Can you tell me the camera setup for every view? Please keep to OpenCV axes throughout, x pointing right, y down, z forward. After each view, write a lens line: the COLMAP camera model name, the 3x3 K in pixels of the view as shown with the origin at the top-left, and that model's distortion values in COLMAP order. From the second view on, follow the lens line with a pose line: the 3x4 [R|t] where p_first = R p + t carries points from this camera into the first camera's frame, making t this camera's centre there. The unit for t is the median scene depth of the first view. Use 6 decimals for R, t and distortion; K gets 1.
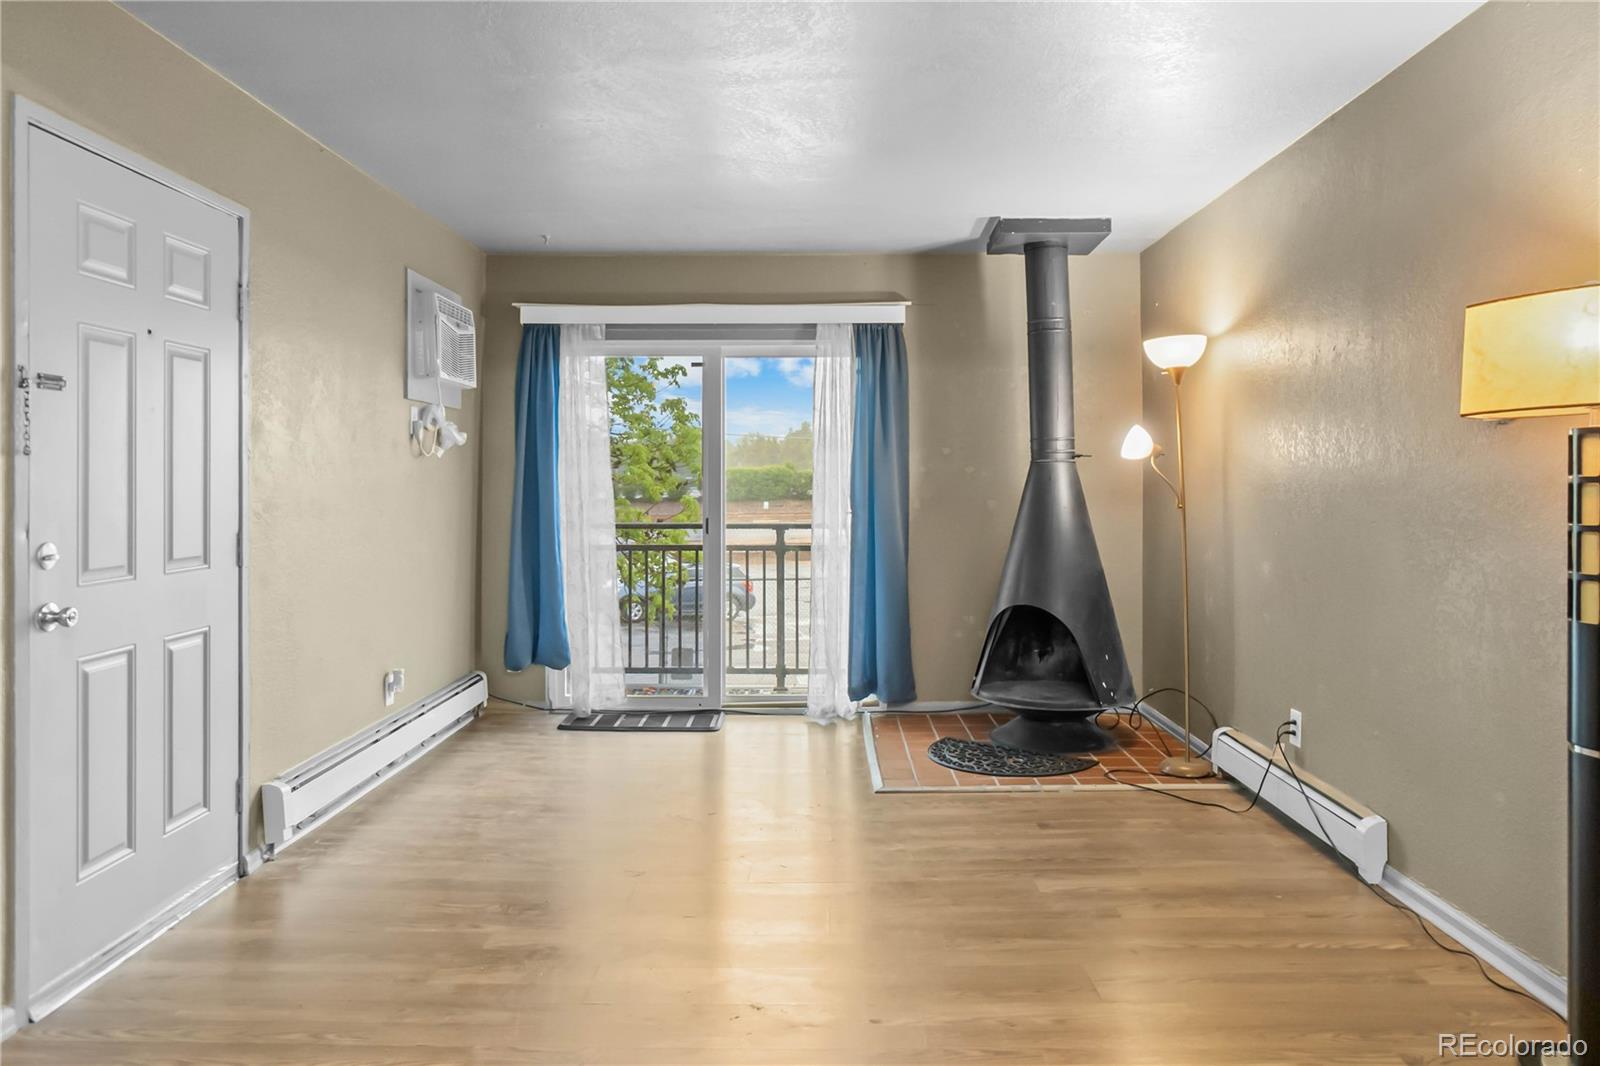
lens RADIAL K [[1081.9, 0, 794.2], [0, 1081.9, 488.0], [0, 0, 1]] dist [-0.000926, 0.005466]
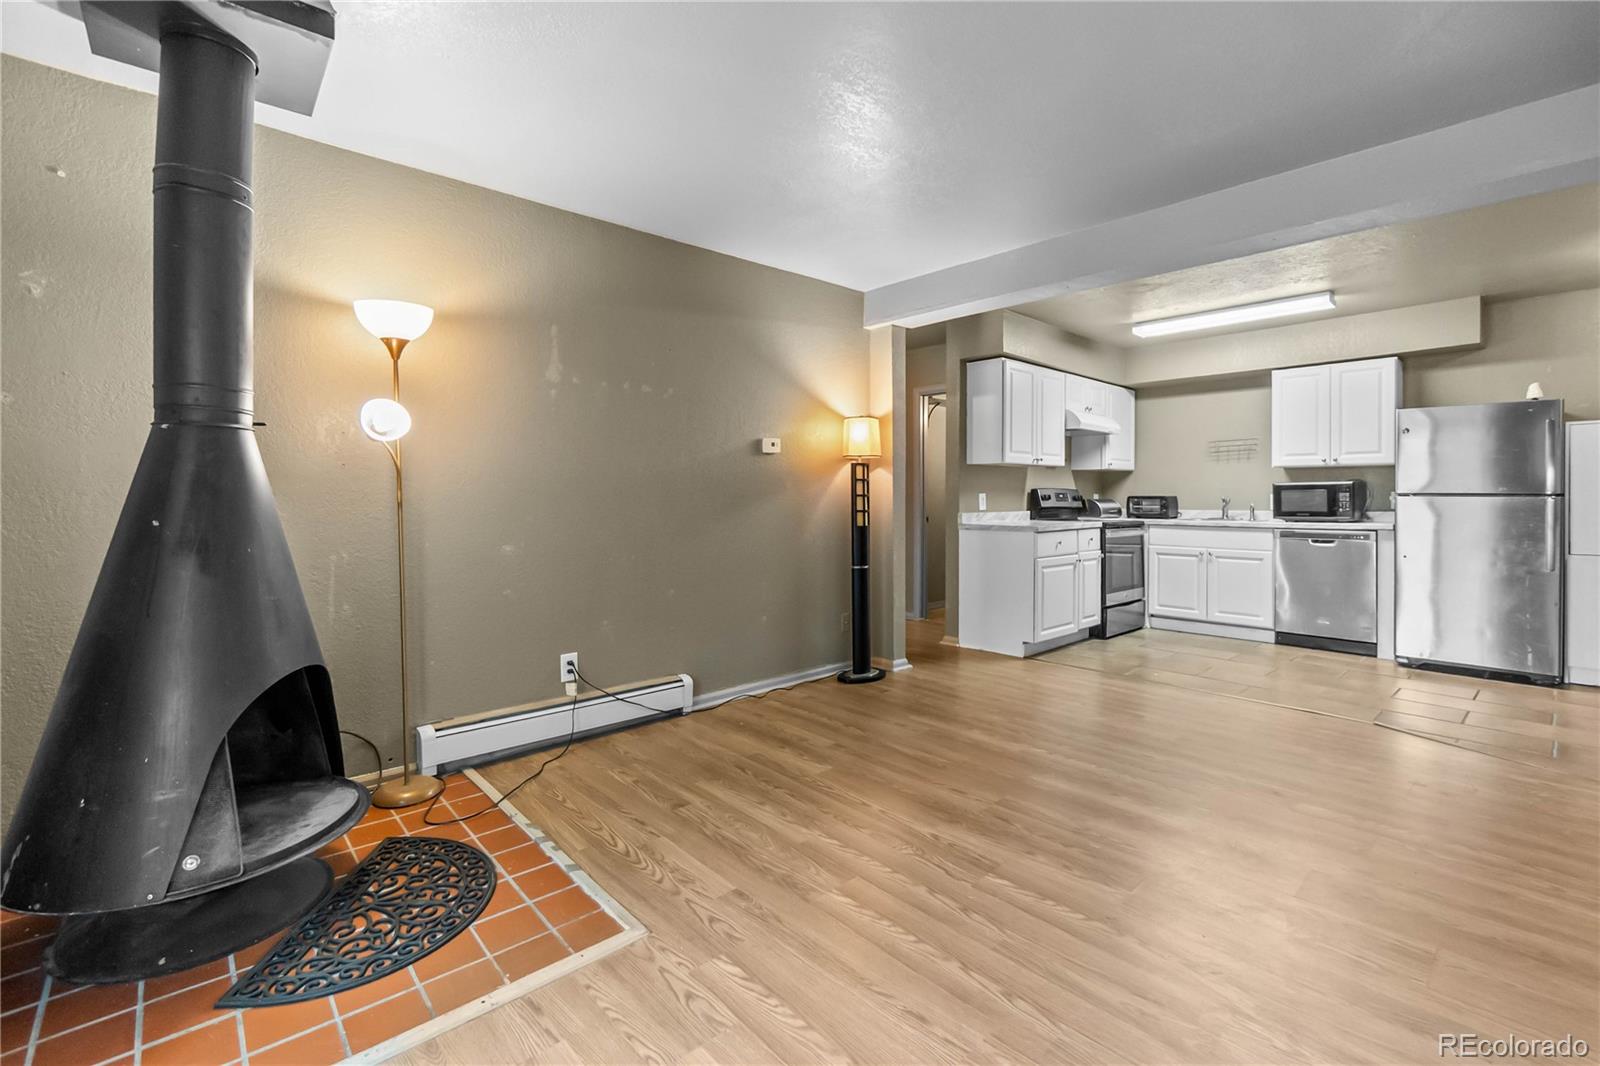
lens RADIAL K [[714.0, 0, 811.7], [0, 714.0, 502.4], [0, 0, 1]] dist [-0.000022, 0.000206]
pose [[-0.703517, -0.007211, 0.710642, -0.236872], [0.000780, 0.999940, 0.010919, 0.012938], [-0.710678, 0.008236, -0.703469, 0.975992]]
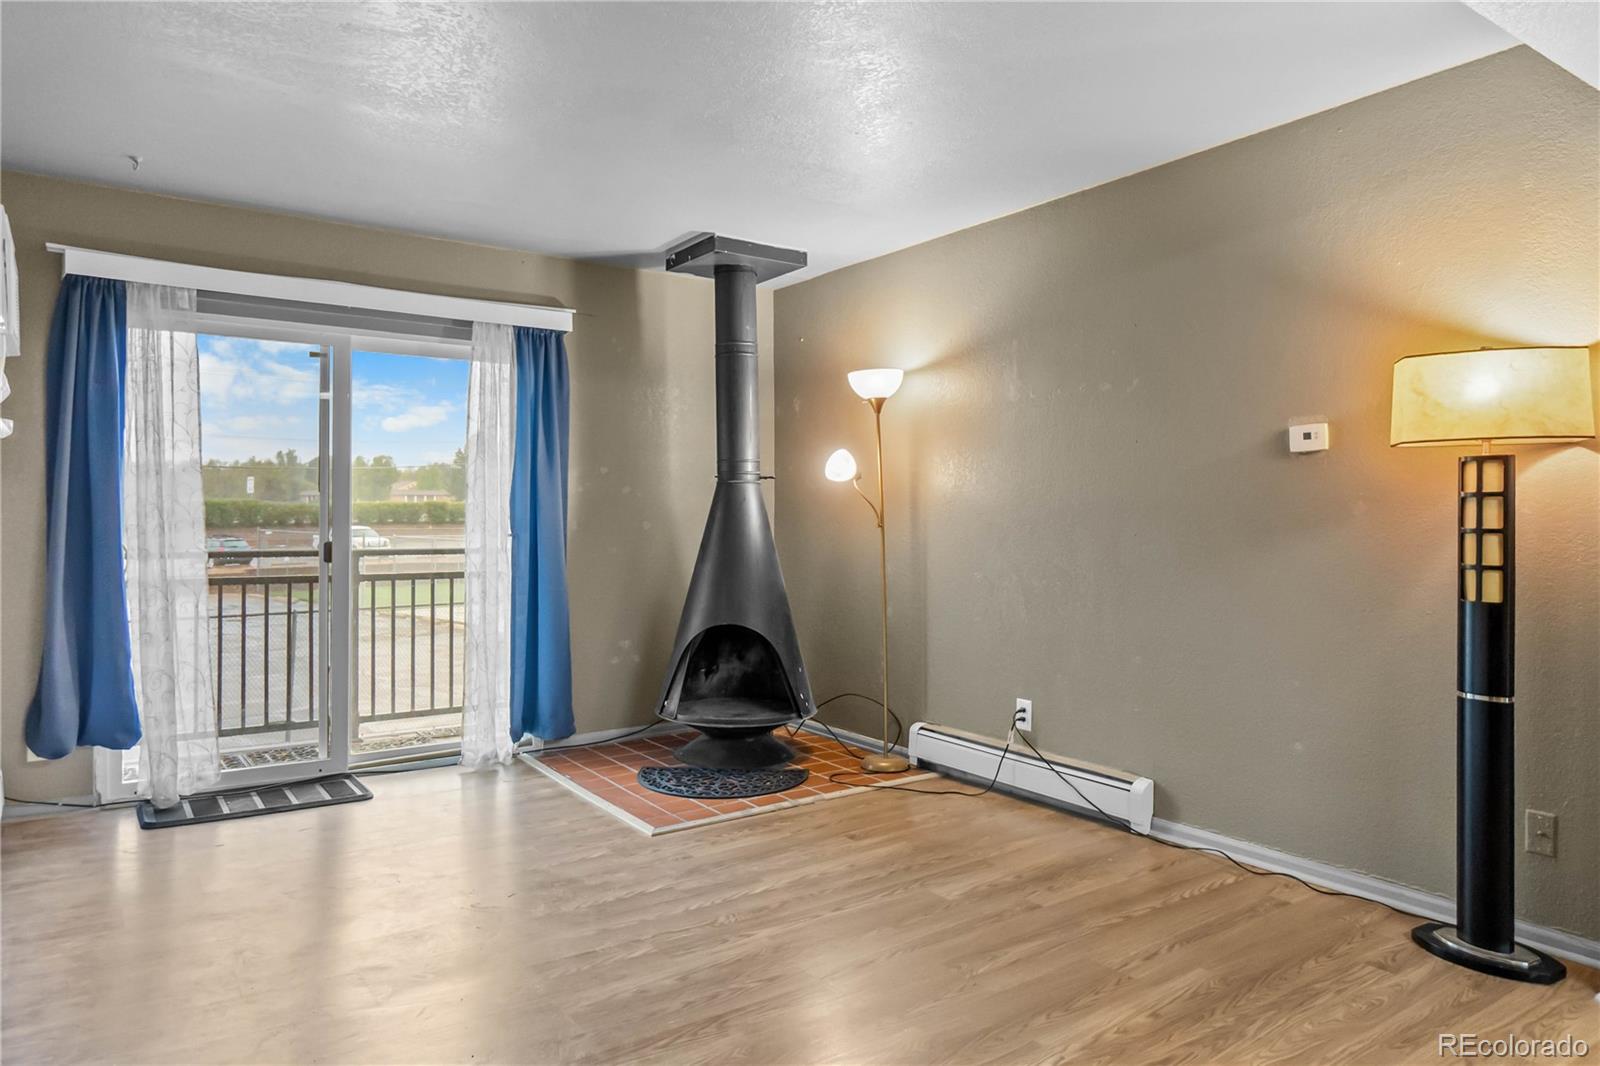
lens RADIAL K [[1013.3, 0, 776.5], [0, 1013.3, 525.3], [0, 0, 1]] dist [-0.005250, 0.000525]
pose [[0.817207, 0.001225, 0.576342, -0.265582], [-0.003994, 0.999986, 0.003538, 0.011394], [-0.576330, -0.005193, 0.817201, 0.187688]]
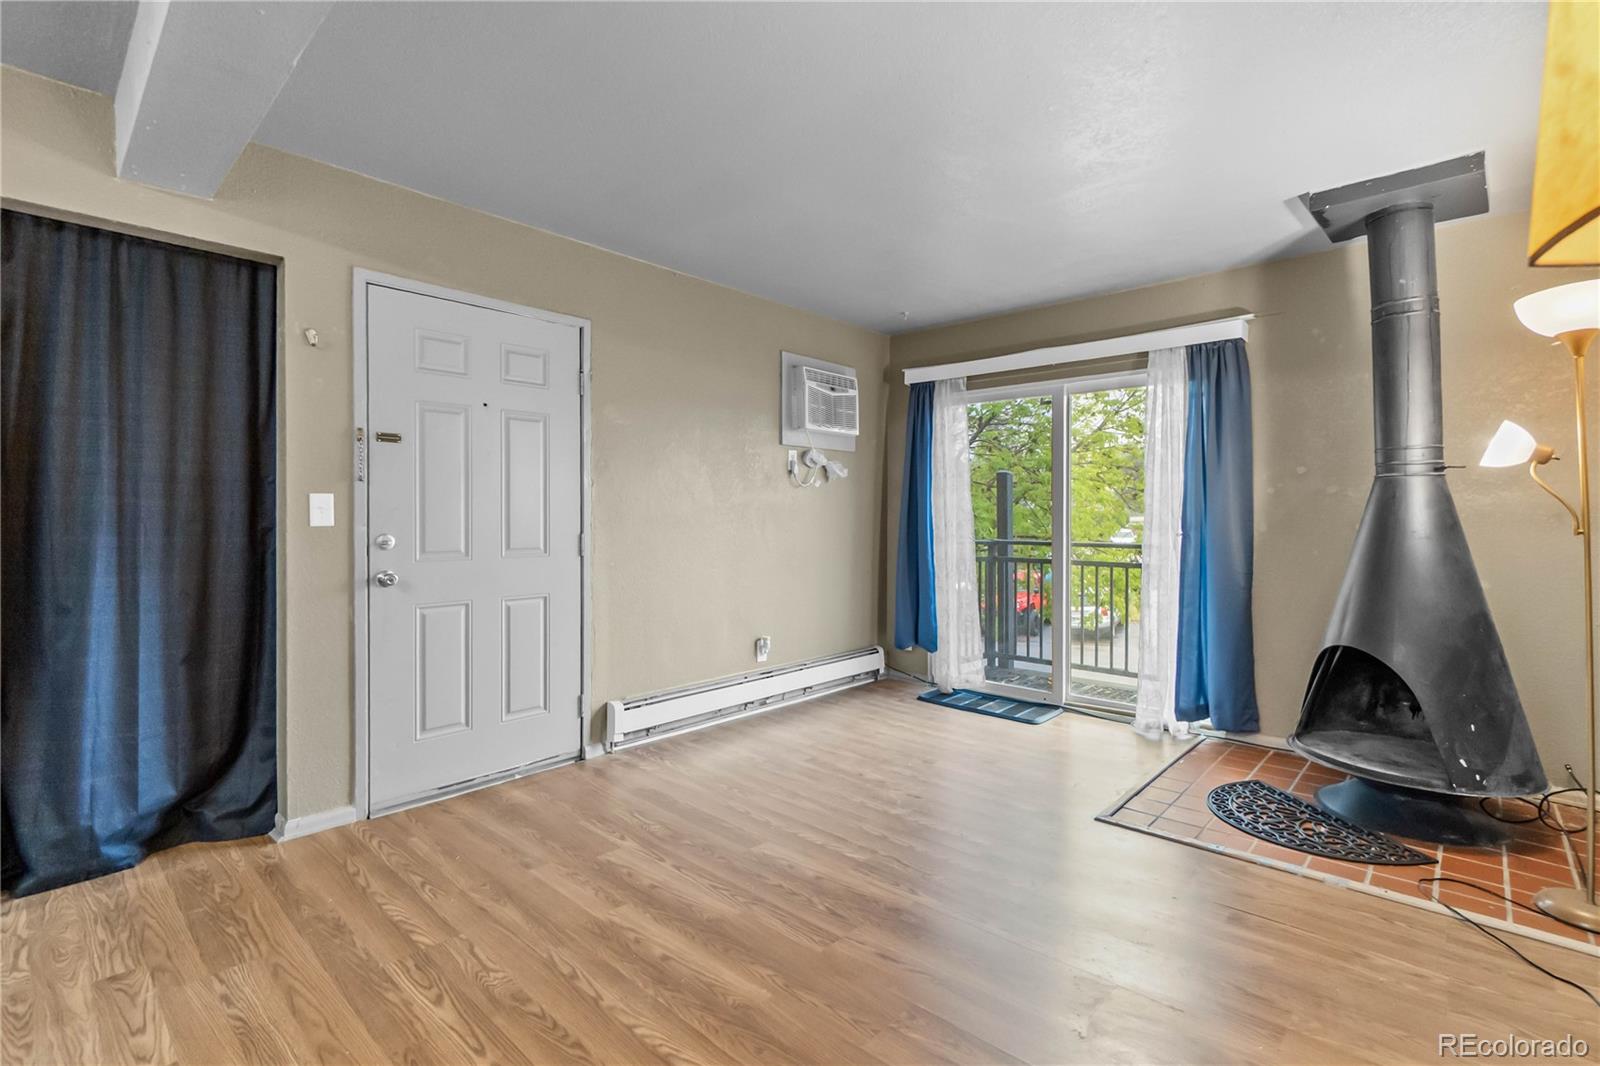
lens RADIAL K [[727.9, 0, 793.6], [0, 727.9, 520.4], [0, 0, 1]] dist [0.001413, 0.000694]
pose [[0.751148, 0.008477, -0.660080, 0.238427], [-0.006230, 0.999964, 0.005752, 0.008455], [0.660105, -0.000208, 0.751174, 0.262436]]
